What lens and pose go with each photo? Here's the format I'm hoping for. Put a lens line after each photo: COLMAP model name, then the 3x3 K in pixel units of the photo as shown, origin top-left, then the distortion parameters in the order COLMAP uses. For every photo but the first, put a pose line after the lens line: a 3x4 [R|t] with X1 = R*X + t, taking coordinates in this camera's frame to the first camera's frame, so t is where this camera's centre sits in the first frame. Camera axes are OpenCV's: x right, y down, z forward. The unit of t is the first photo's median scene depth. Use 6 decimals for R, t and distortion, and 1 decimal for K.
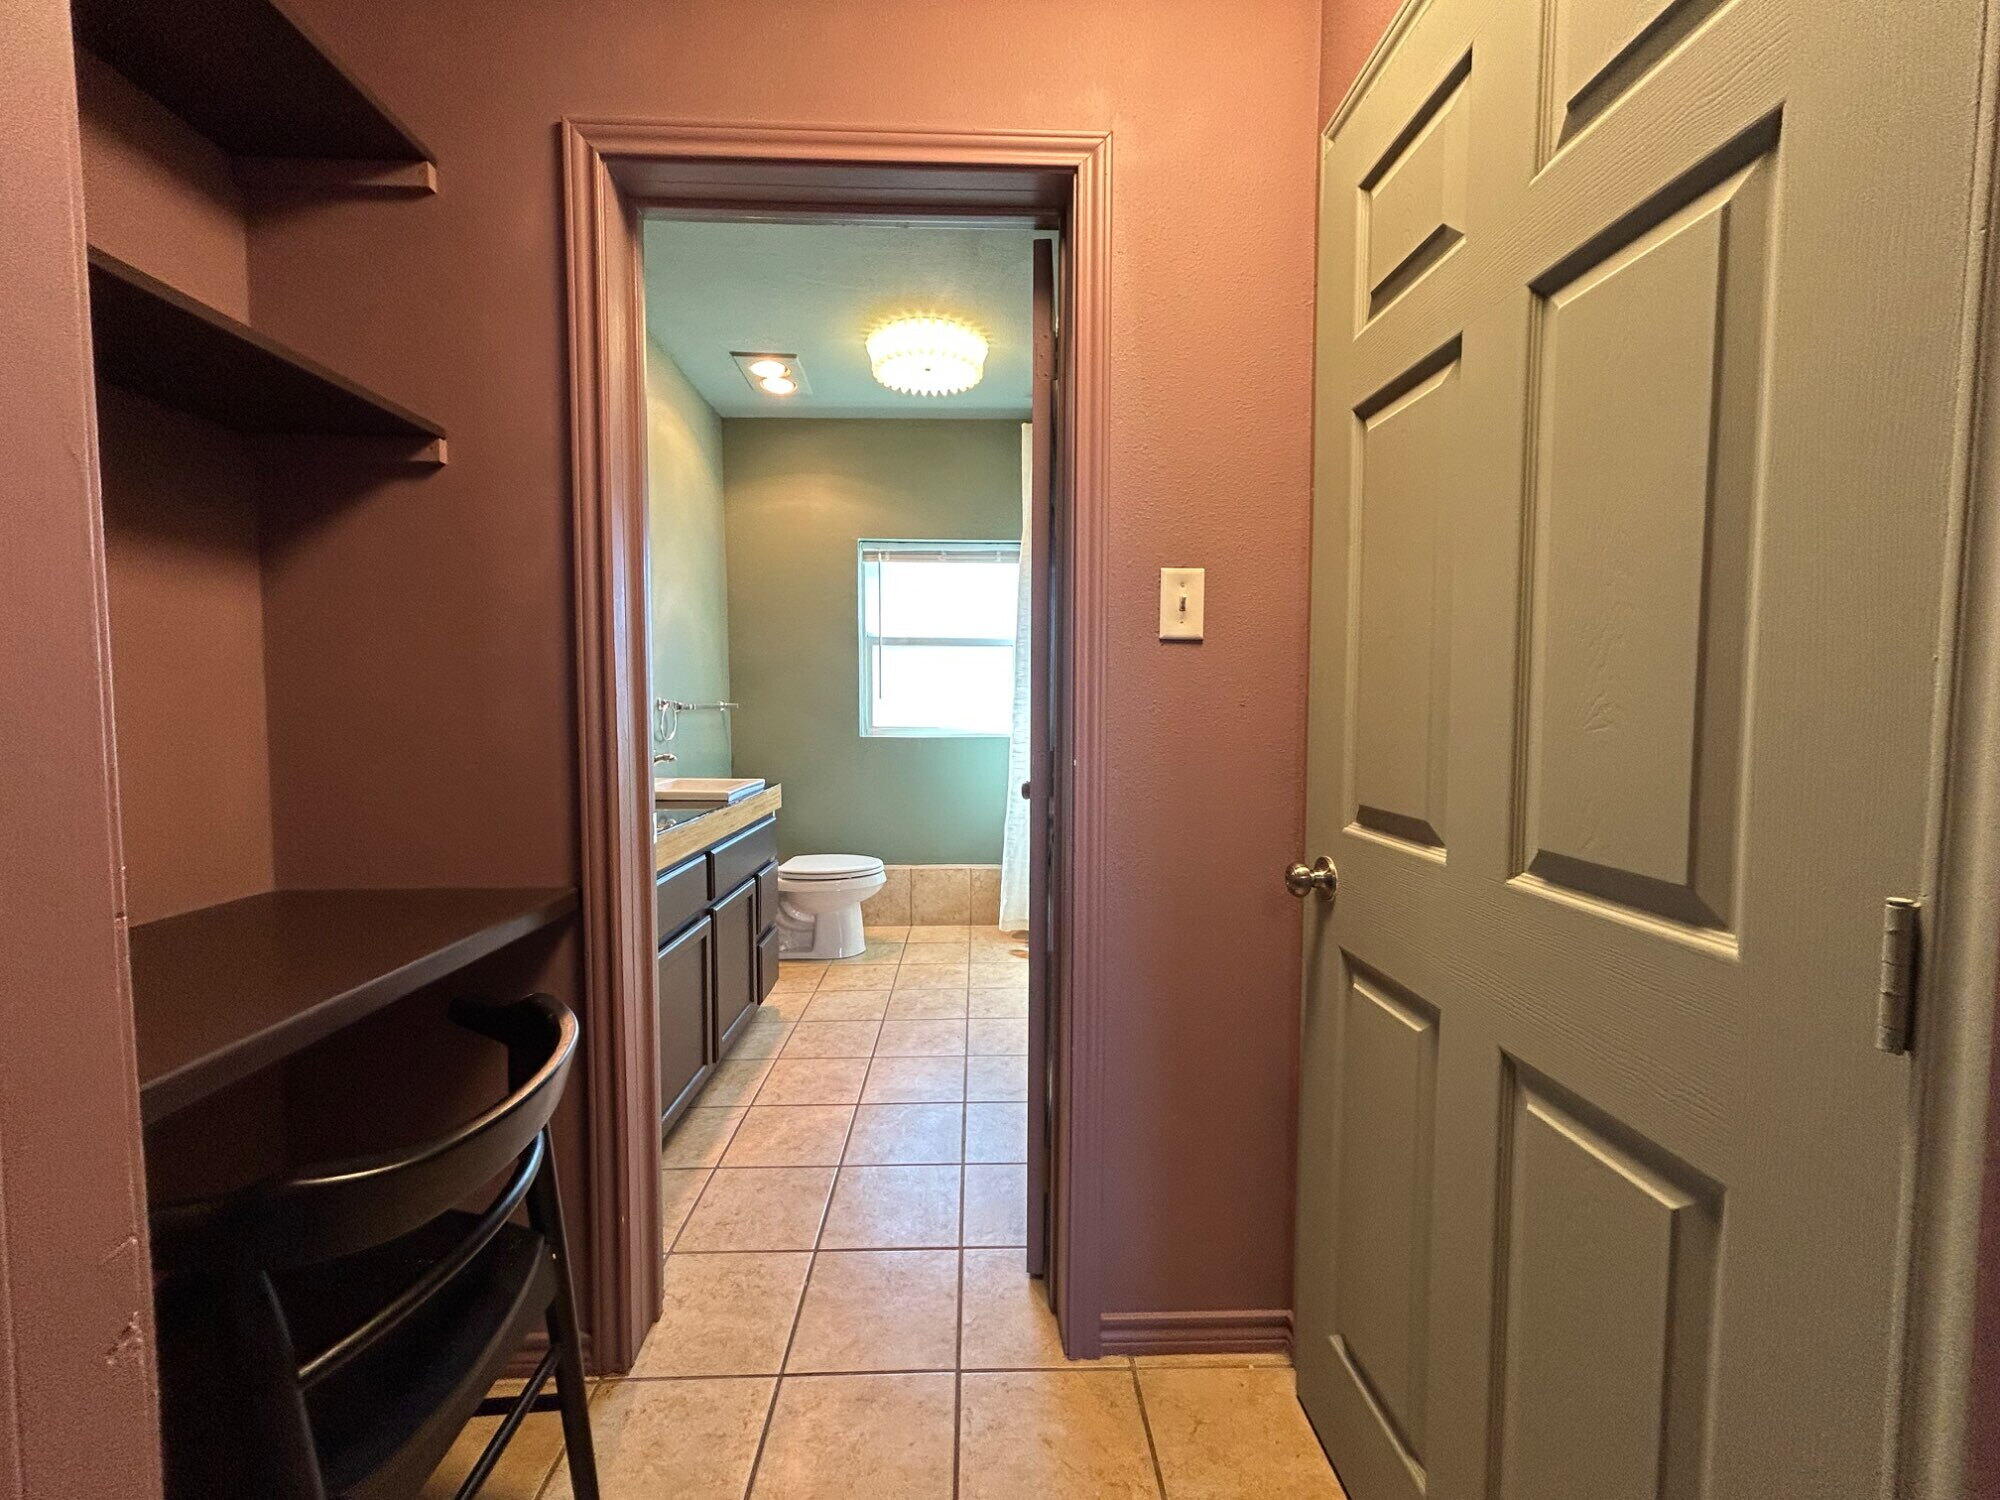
lens RADIAL K [[783.3, 0, 994.0], [0, 783.3, 746.7], [0, 0, 1]] dist [-0.006703, 0.000408]
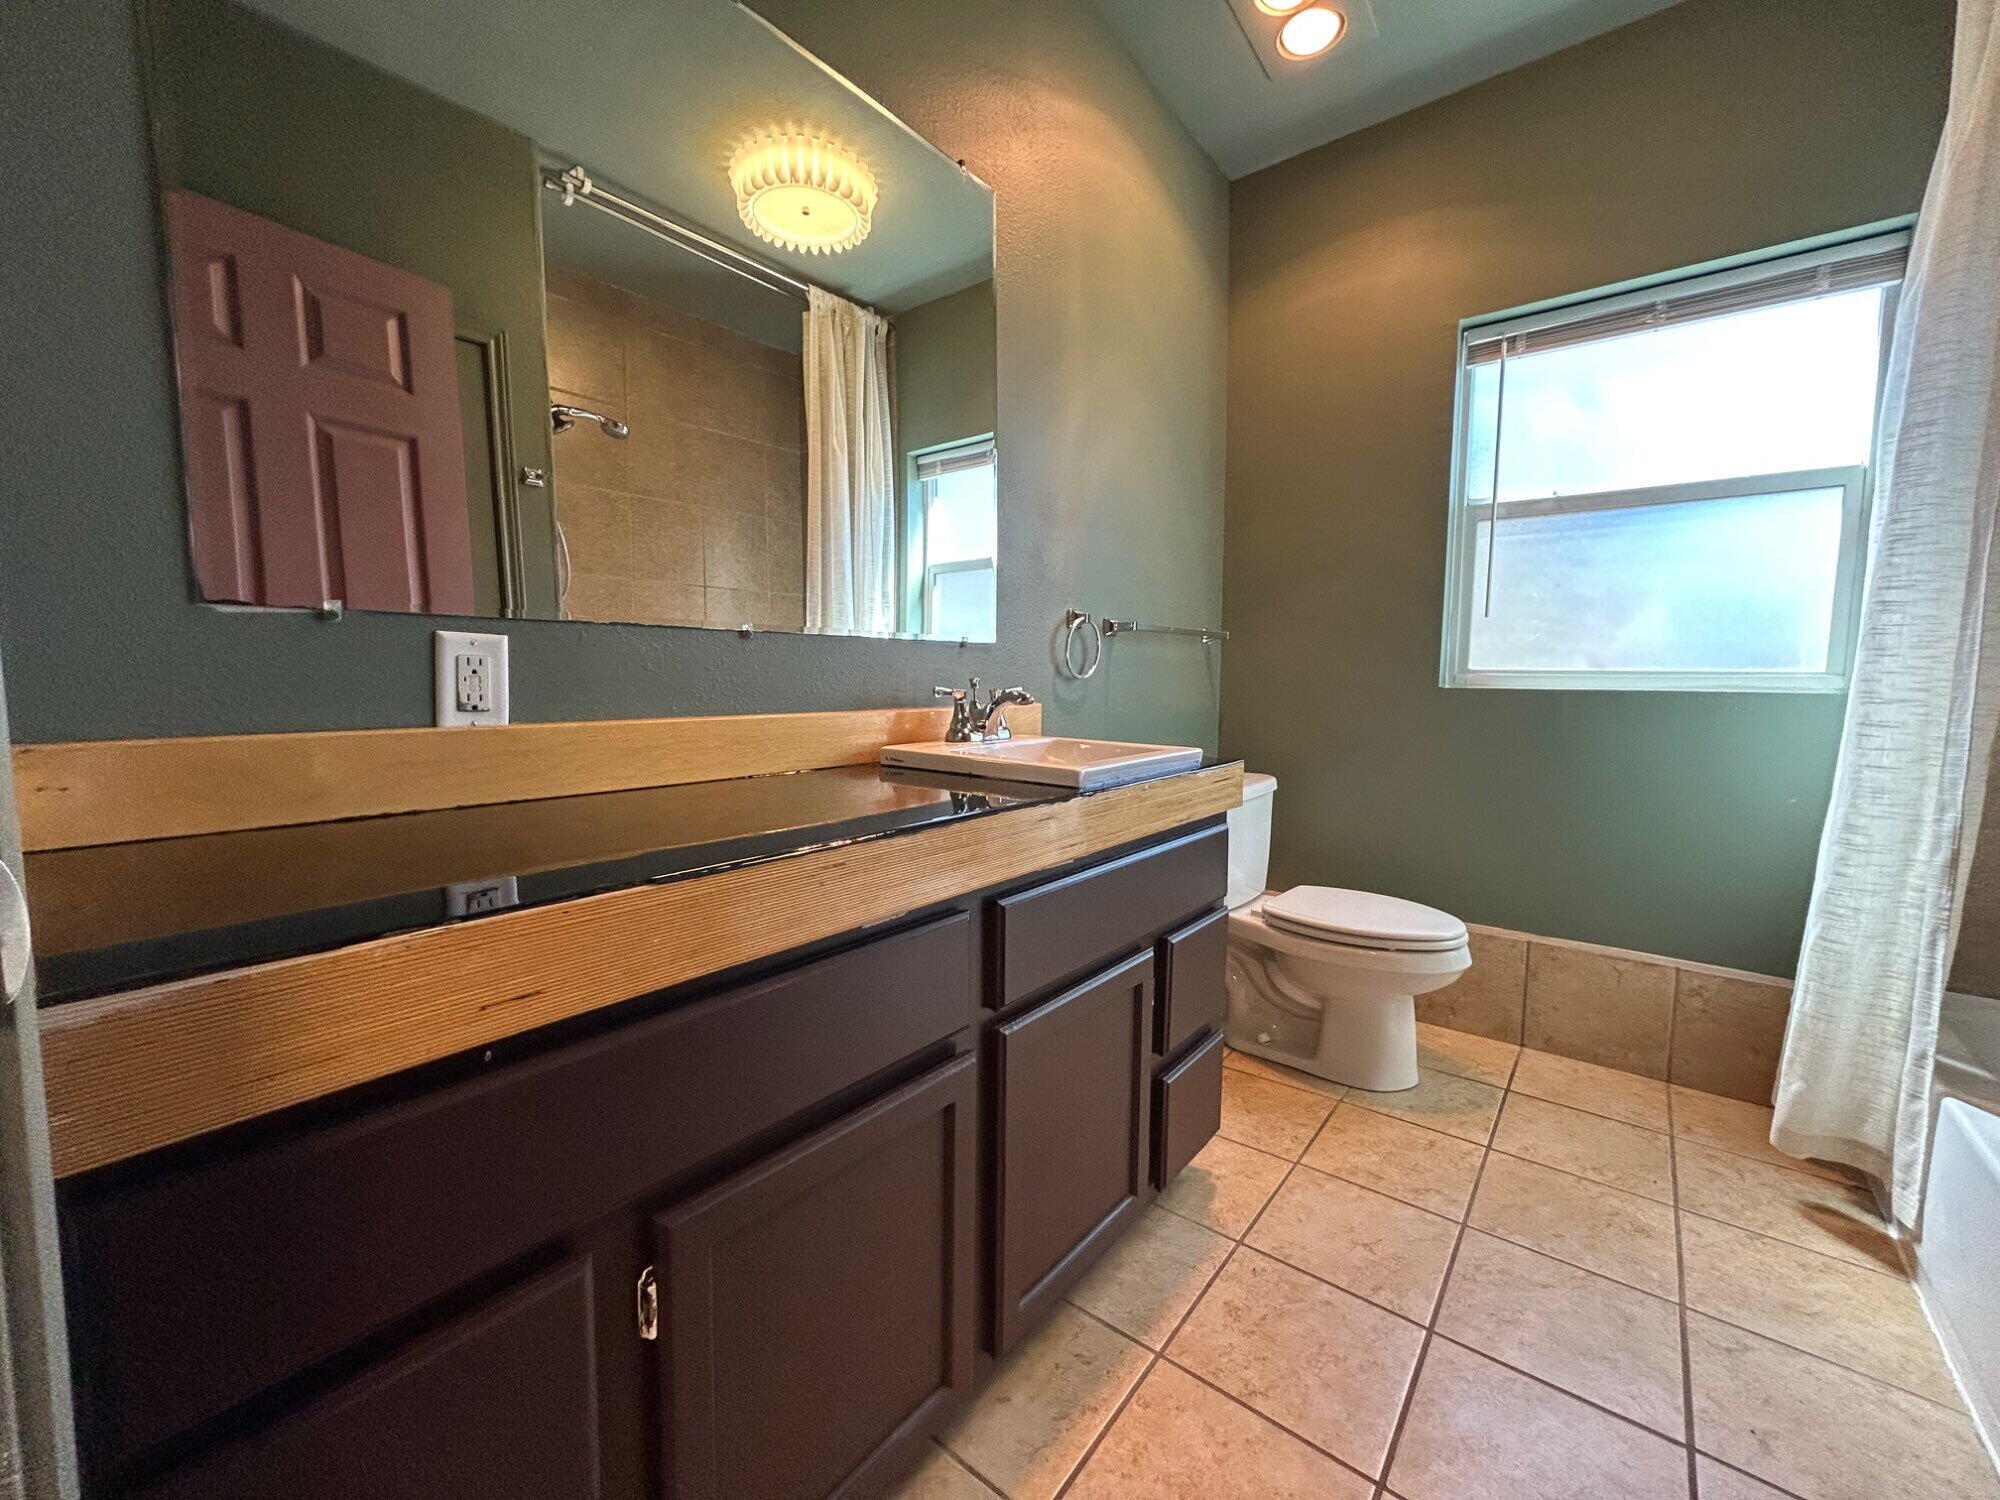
lens RADIAL K [[783.3, 0, 999.8], [0, 783.3, 748.1], [0, 0, 1]] dist [-0.006703, 0.000408]
pose [[0.762420, 0.065951, -0.643713, -0.054512], [-0.042625, 0.997751, 0.051739, 0.016946], [0.645677, -0.012009, 0.763516, 0.419133]]
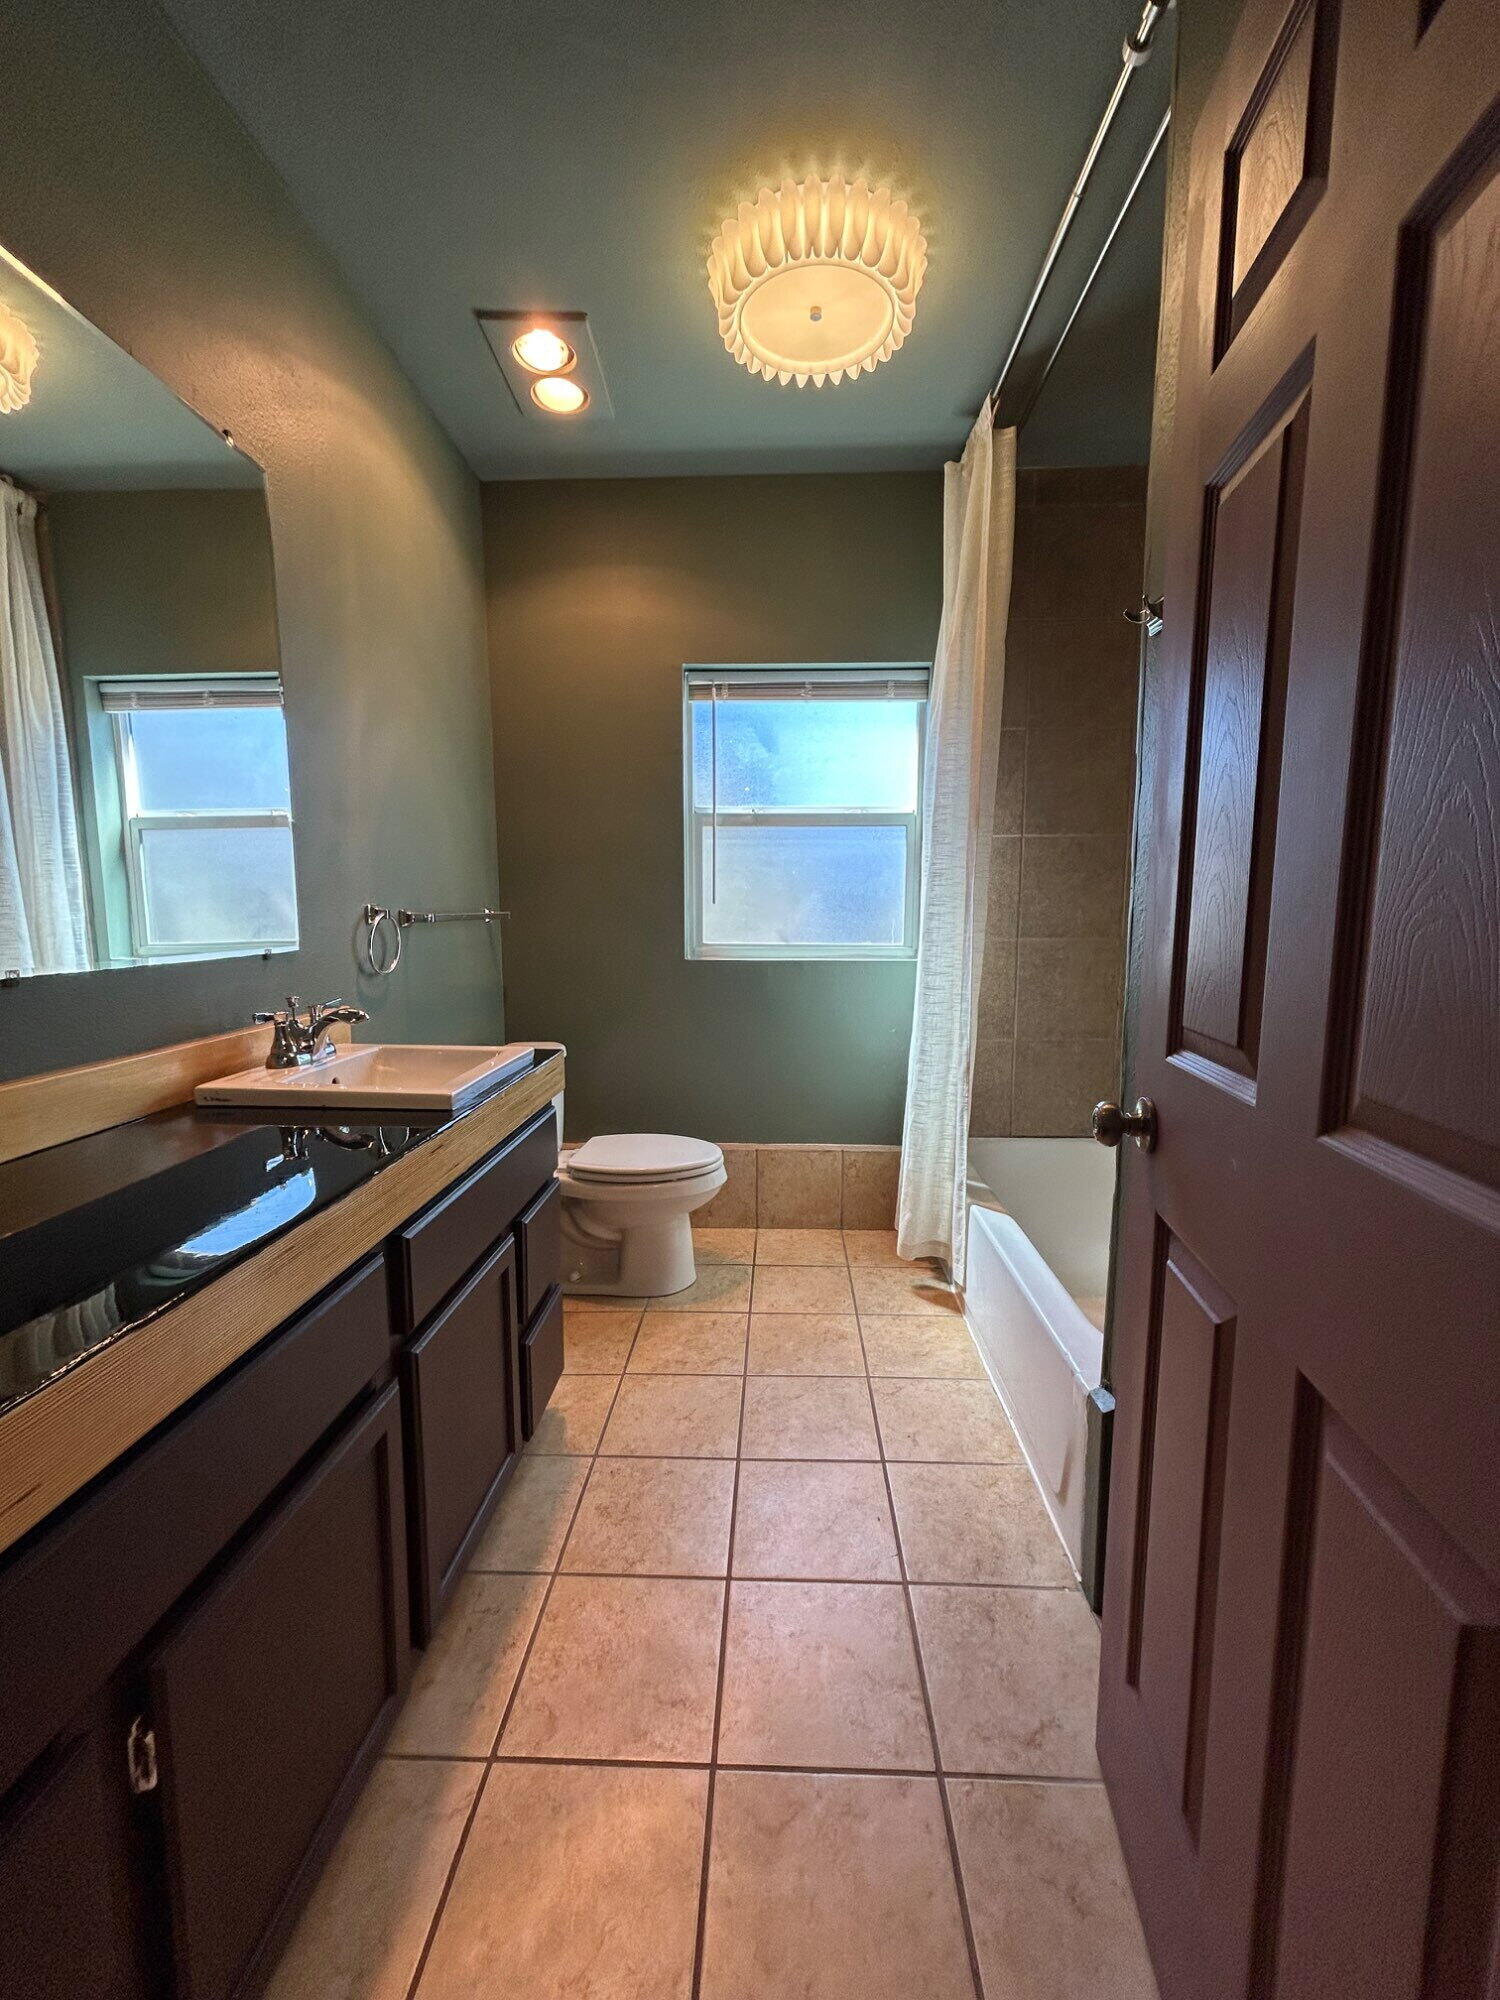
lens RADIAL K [[783.3, 0, 742.7], [0, 783.3, 1003.3], [0, 0, 1]] dist [-0.006703, 0.000408]
pose [[0.997435, 0.010008, -0.070869, -0.079668], [-0.005377, 0.997855, 0.065237, -0.021636], [0.071370, -0.064689, 0.995350, 0.351145]]
